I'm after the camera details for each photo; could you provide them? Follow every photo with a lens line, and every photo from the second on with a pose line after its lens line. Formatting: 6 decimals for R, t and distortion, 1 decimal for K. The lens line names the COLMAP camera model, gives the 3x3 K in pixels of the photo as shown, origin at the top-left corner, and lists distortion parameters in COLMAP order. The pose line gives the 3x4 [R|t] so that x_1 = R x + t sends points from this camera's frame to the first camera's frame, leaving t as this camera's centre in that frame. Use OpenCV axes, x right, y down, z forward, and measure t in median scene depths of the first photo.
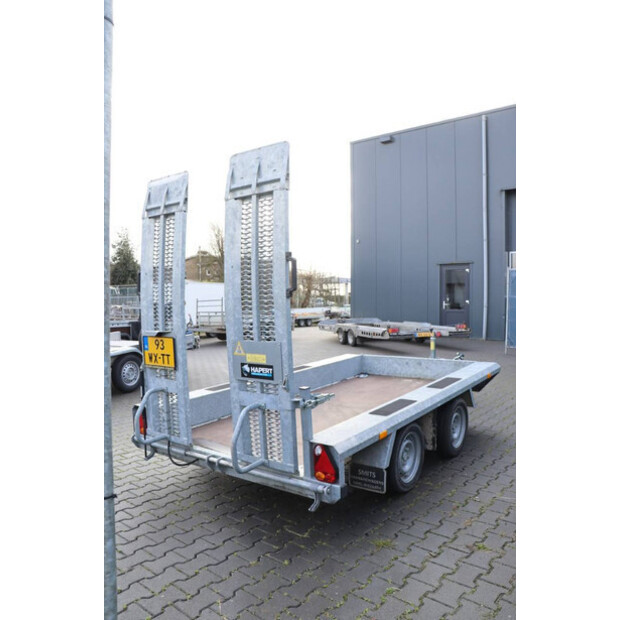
lens RADIAL K [[479.0, 0, 310.4], [0, 479.0, 309.4], [0, 0, 1]] dist [-0.101580, 0.005263]
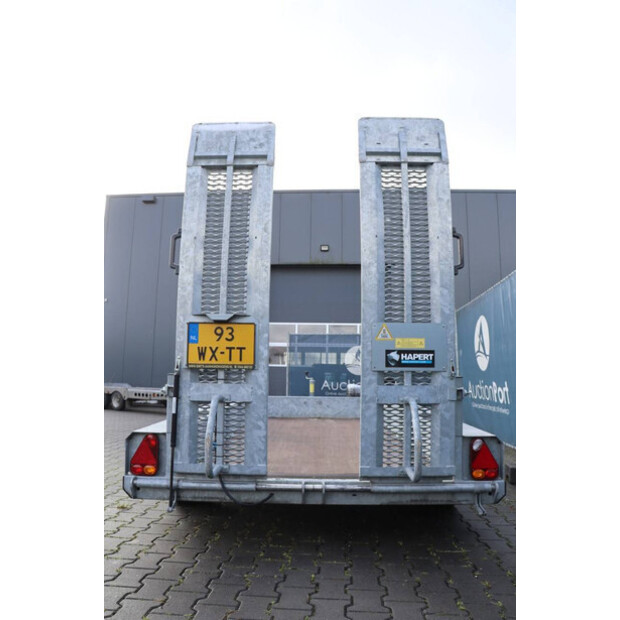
lens RADIAL K [[479.0, 0, 310.7], [0, 479.0, 309.3], [0, 0, 1]] dist [-0.101580, 0.005263]
pose [[0.820109, 0.104261, 0.562628, -0.725023], [-0.011465, 0.986056, -0.166016, 0.181768], [-0.572092, 0.129701, 0.809869, 0.397380]]
